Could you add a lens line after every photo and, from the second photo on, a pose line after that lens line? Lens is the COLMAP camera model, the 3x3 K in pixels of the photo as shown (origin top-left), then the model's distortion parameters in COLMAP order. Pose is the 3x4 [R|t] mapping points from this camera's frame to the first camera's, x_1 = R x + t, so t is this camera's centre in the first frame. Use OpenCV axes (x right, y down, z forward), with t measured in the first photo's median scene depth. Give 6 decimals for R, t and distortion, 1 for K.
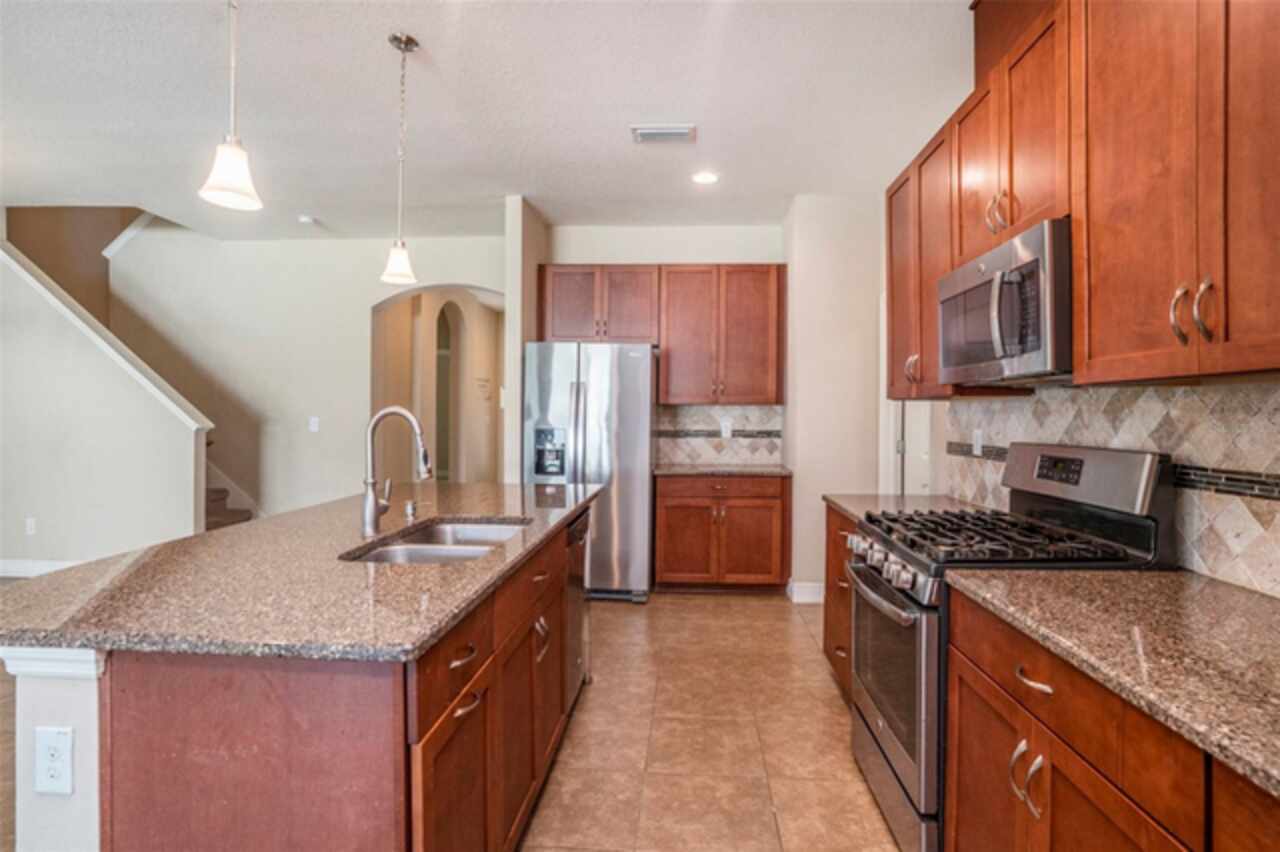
lens RADIAL K [[652.4, 0, 637.4], [0, 652.4, 407.6], [0, 0, 1]] dist [-0.017402, 0.000198]
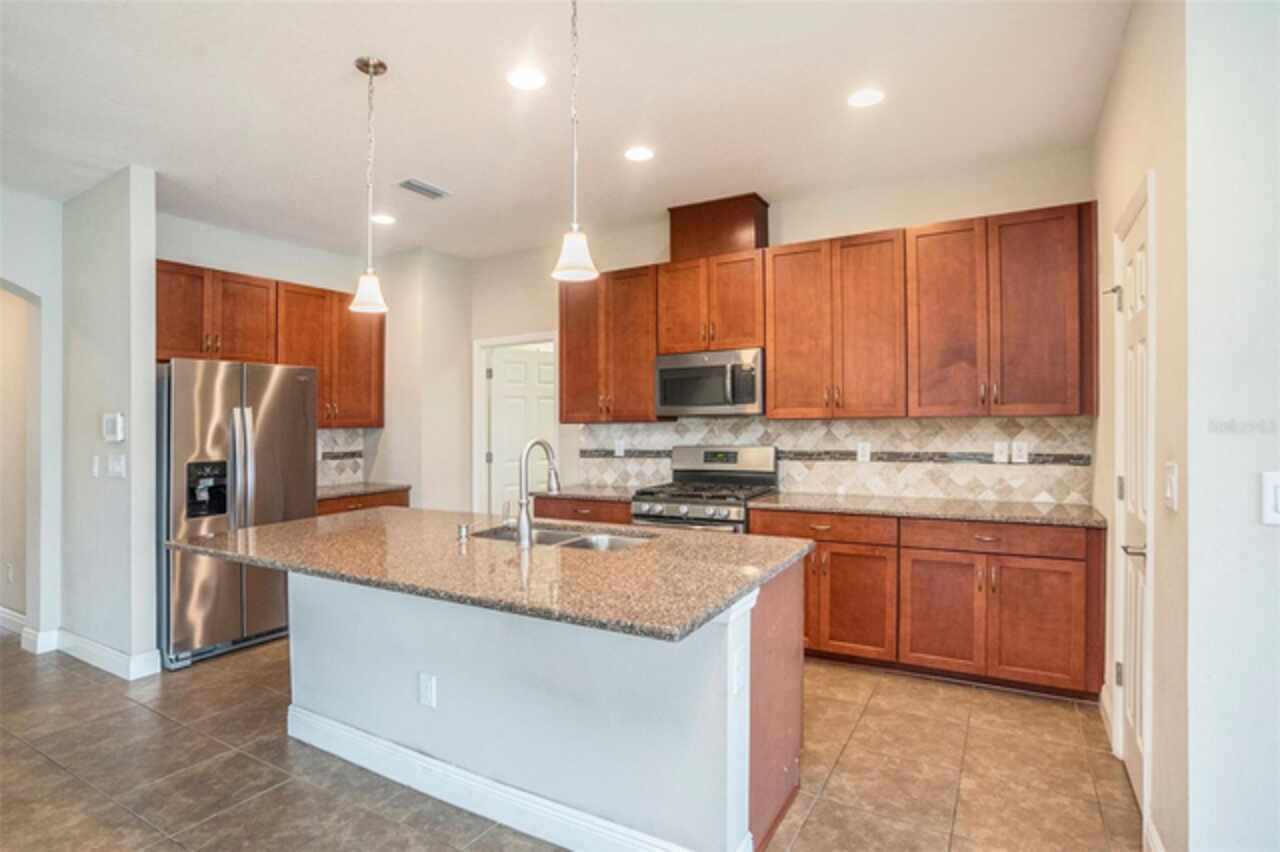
lens RADIAL K [[654.3, 0, 611.2], [0, 654.3, 418.6], [0, 0, 1]] dist [-0.003248, 0.000203]
pose [[0.445723, -0.006853, 0.895145, -1.218910], [0.011358, 0.999933, 0.002000, -0.034369], [-0.895099, 0.009276, 0.445771, 0.305291]]
